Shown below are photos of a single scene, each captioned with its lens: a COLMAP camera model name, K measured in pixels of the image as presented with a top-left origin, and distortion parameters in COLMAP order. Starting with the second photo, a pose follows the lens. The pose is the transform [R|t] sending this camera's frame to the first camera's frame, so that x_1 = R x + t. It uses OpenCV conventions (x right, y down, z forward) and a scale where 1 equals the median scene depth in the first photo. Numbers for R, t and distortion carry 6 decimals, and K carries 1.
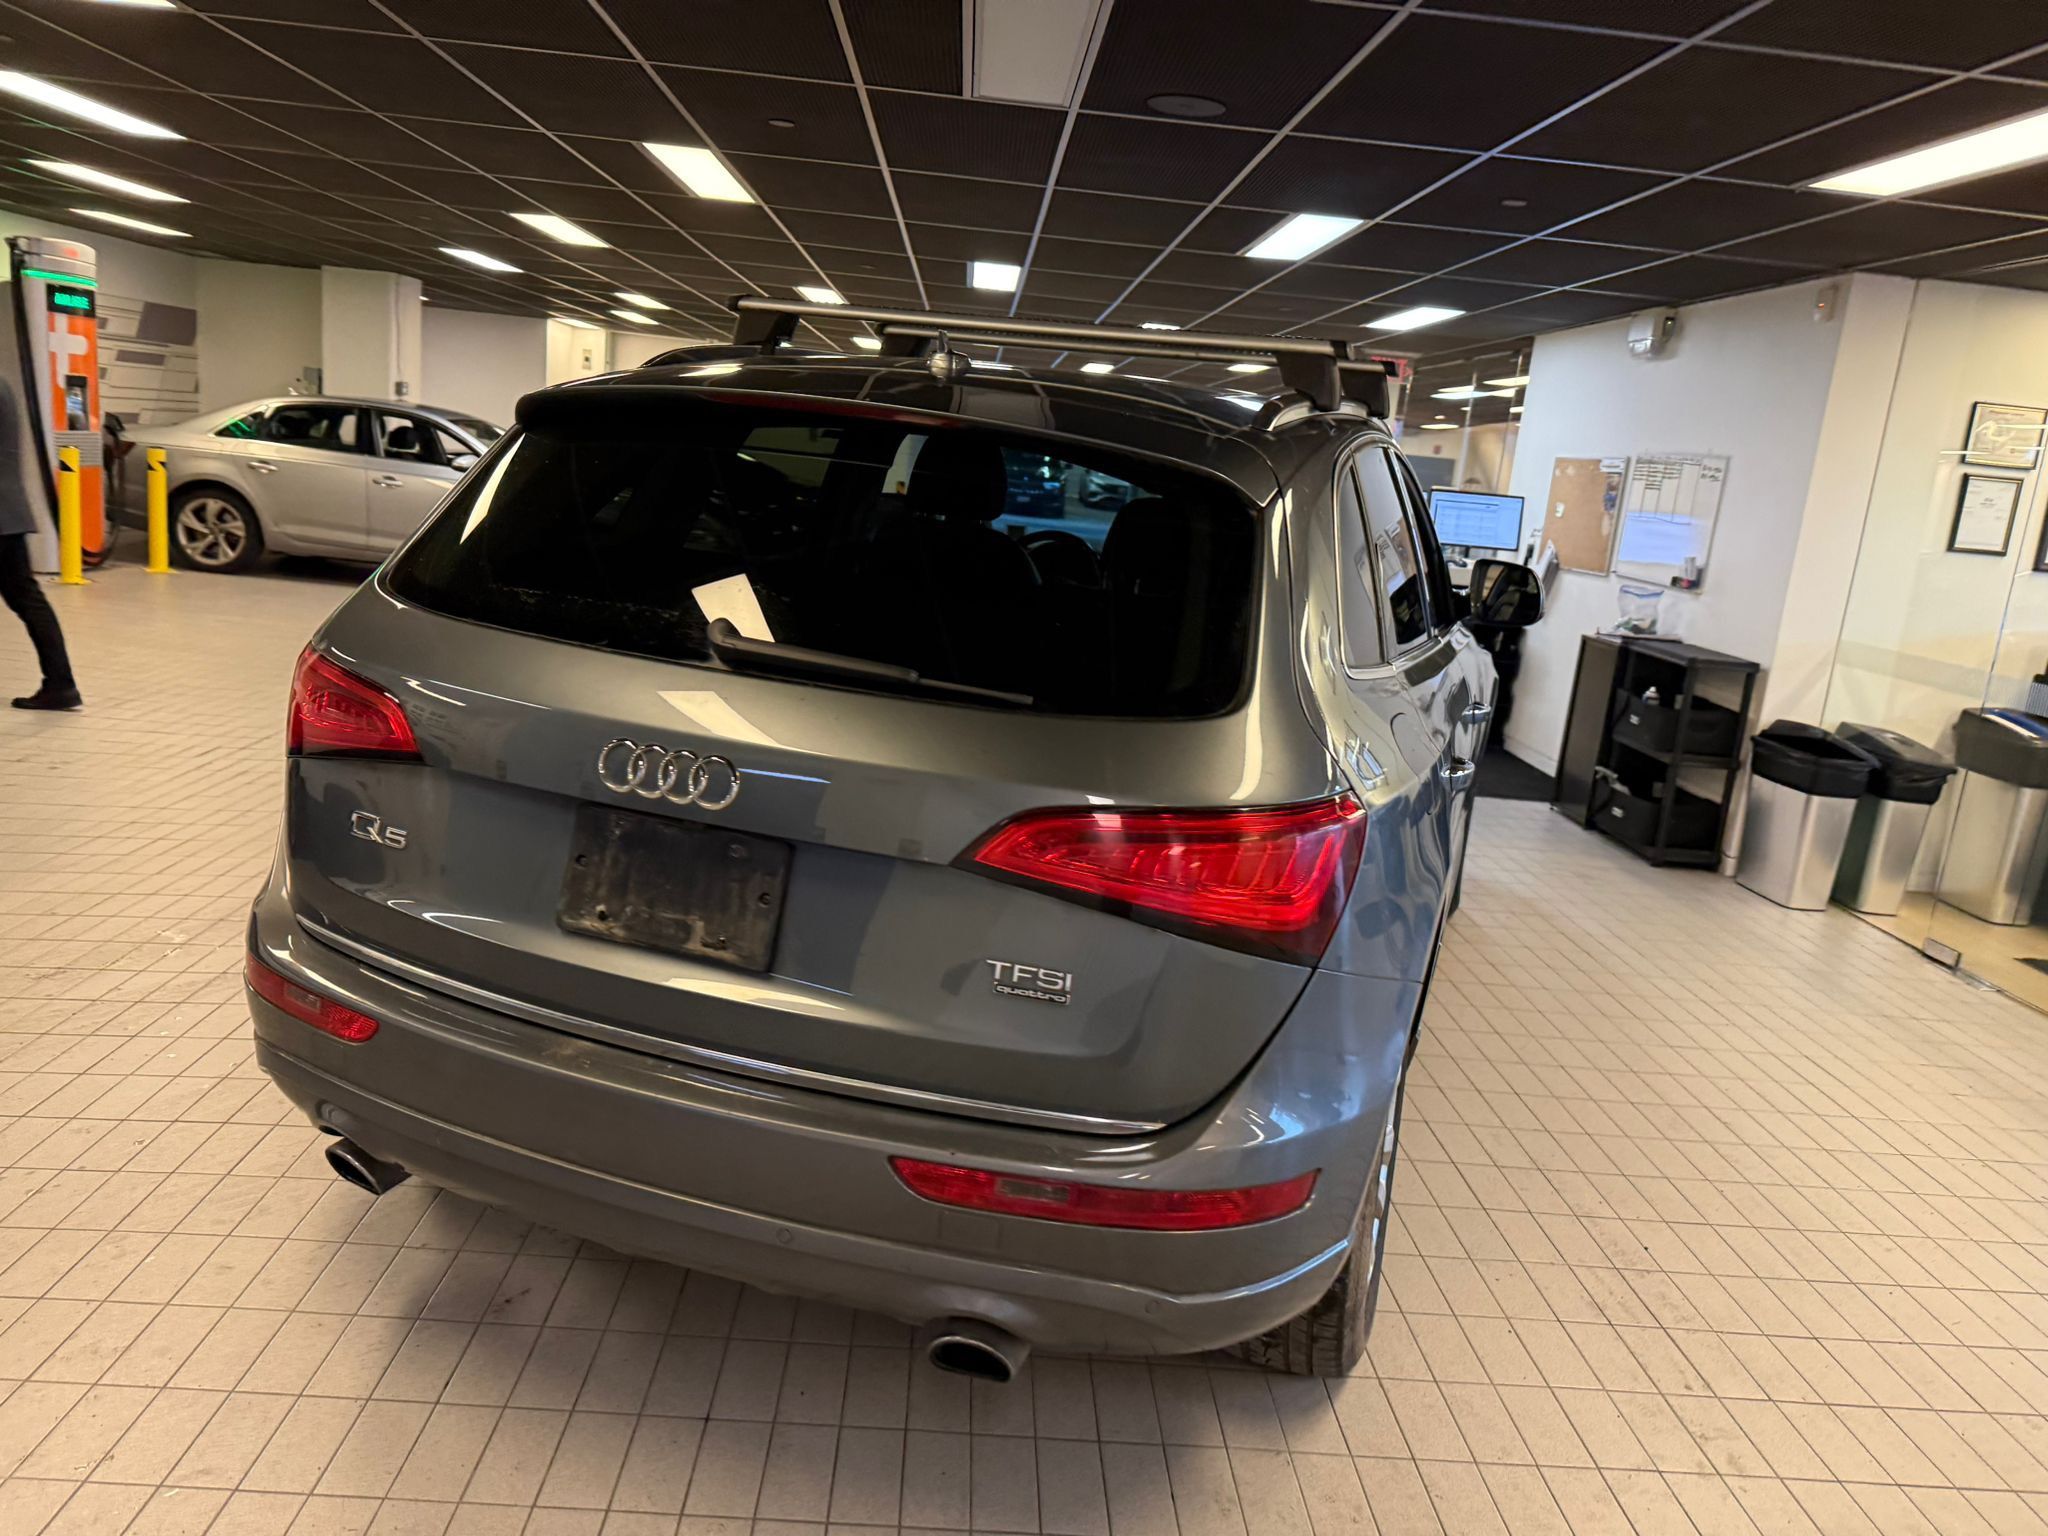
lens RADIAL K [[1453.0, 0, 1039.7], [0, 1453.0, 755.7], [0, 0, 1]] dist [0.044447, -0.058196]
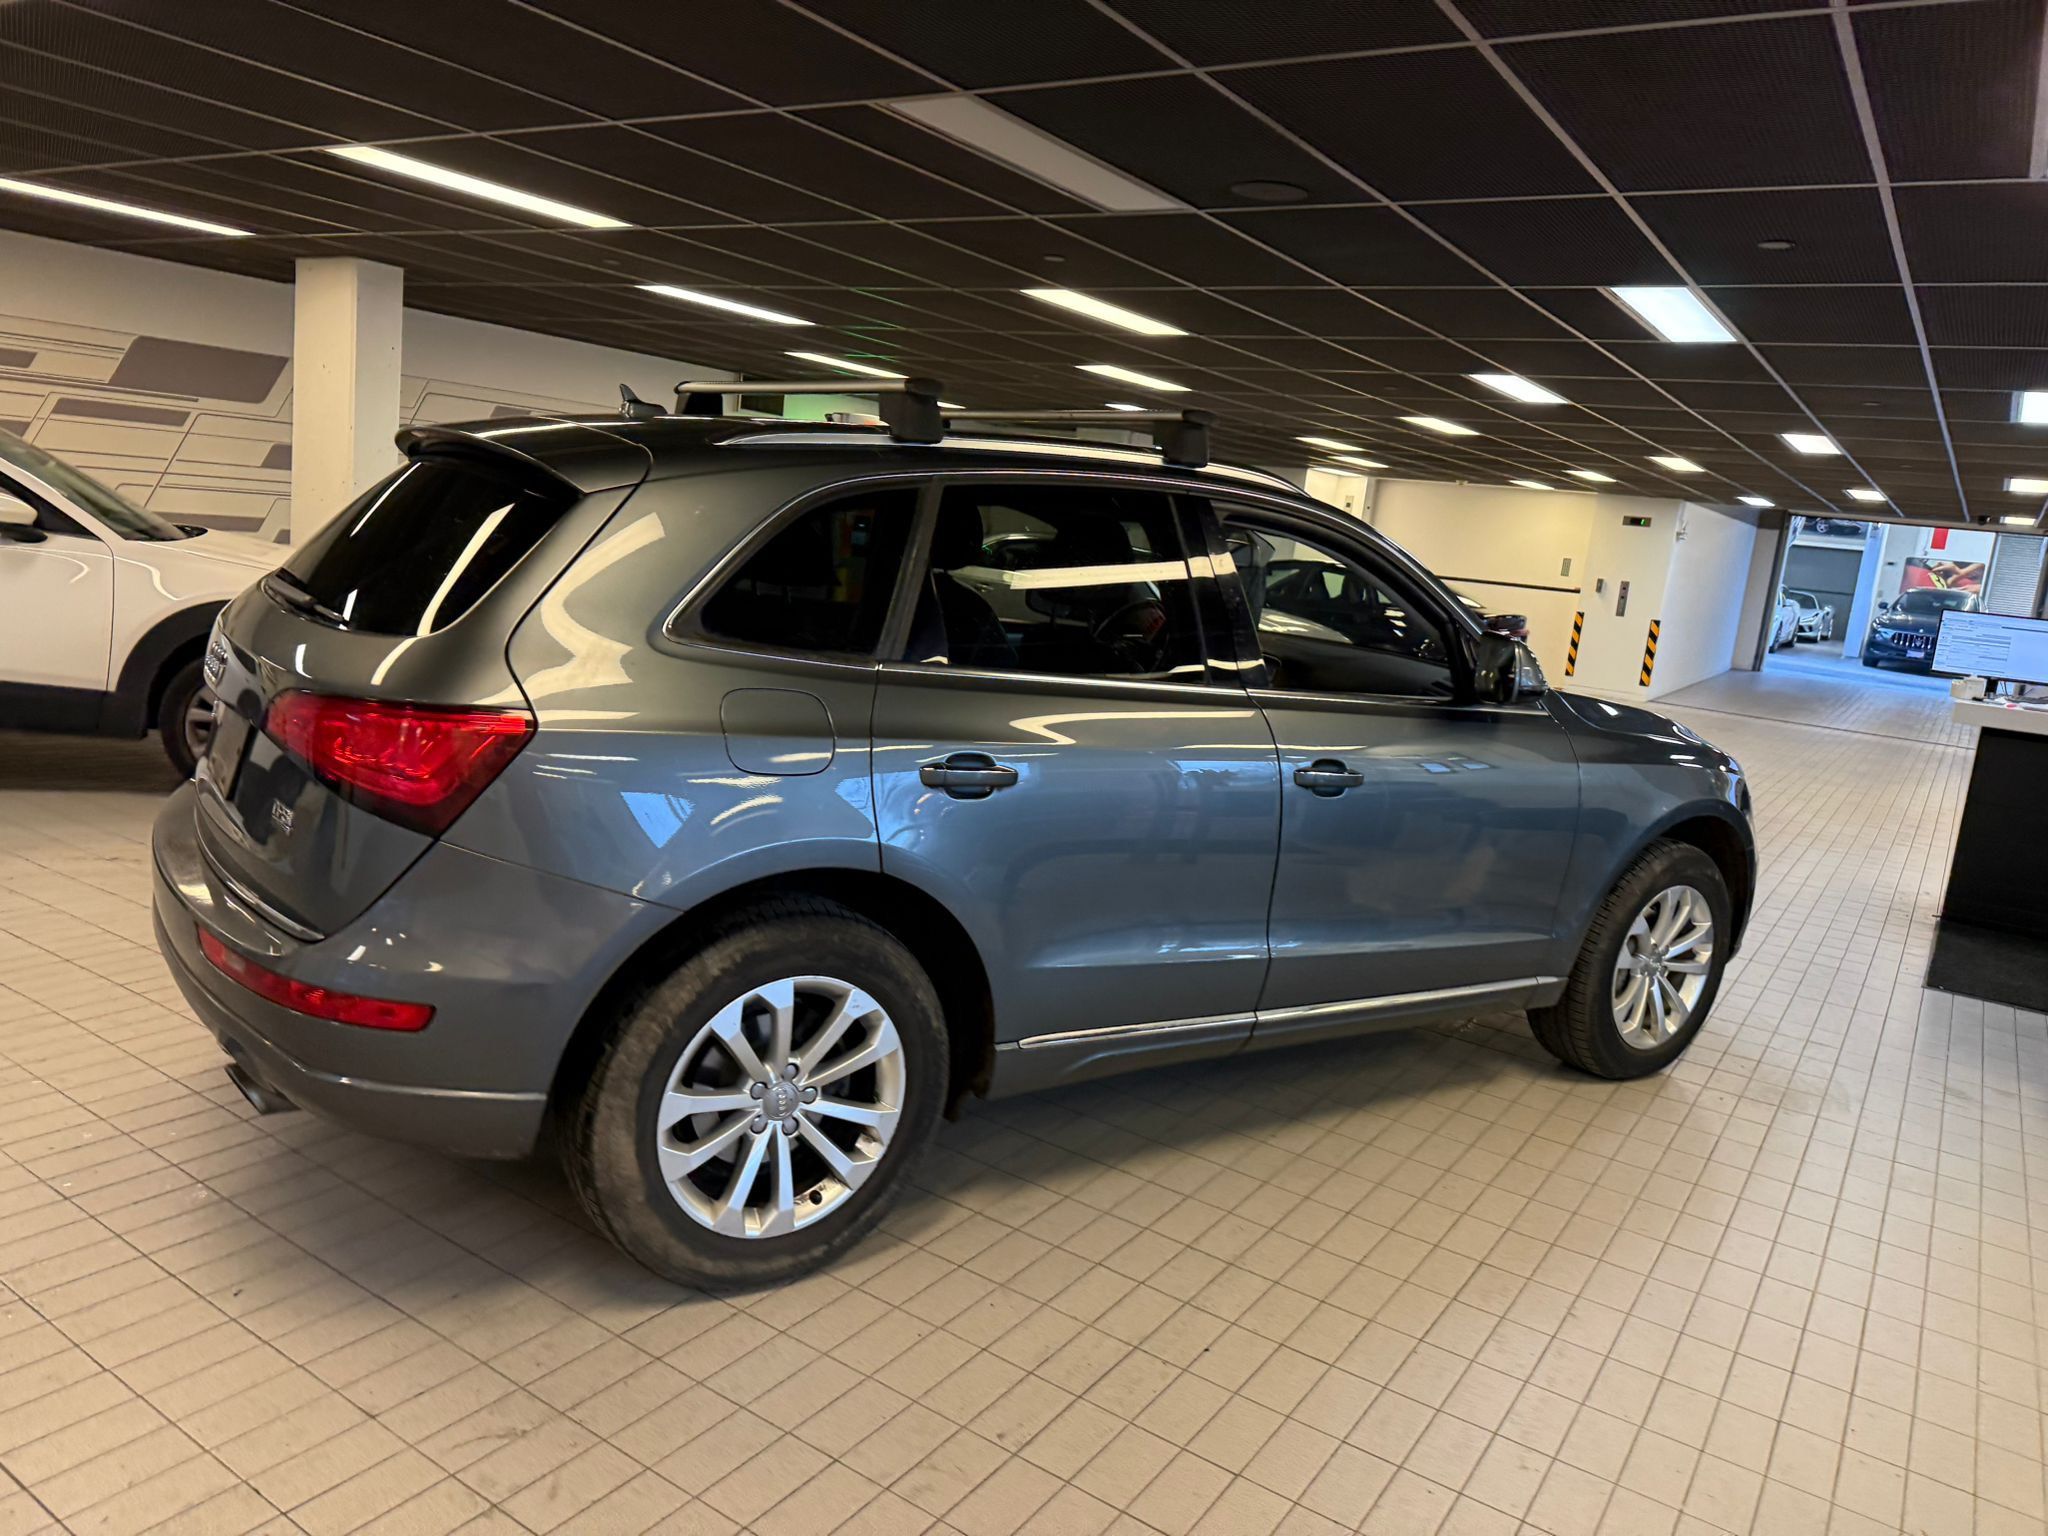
lens RADIAL K [[1443.3, 0, 1023.8], [0, 1443.3, 761.3], [0, 0, 1]] dist [0.044552, -0.062786]
pose [[0.805819, 0.086570, -0.585800, 0.420276], [-0.145171, 0.987949, -0.053695, 0.023160], [0.574092, 0.128310, 0.808675, 0.088122]]
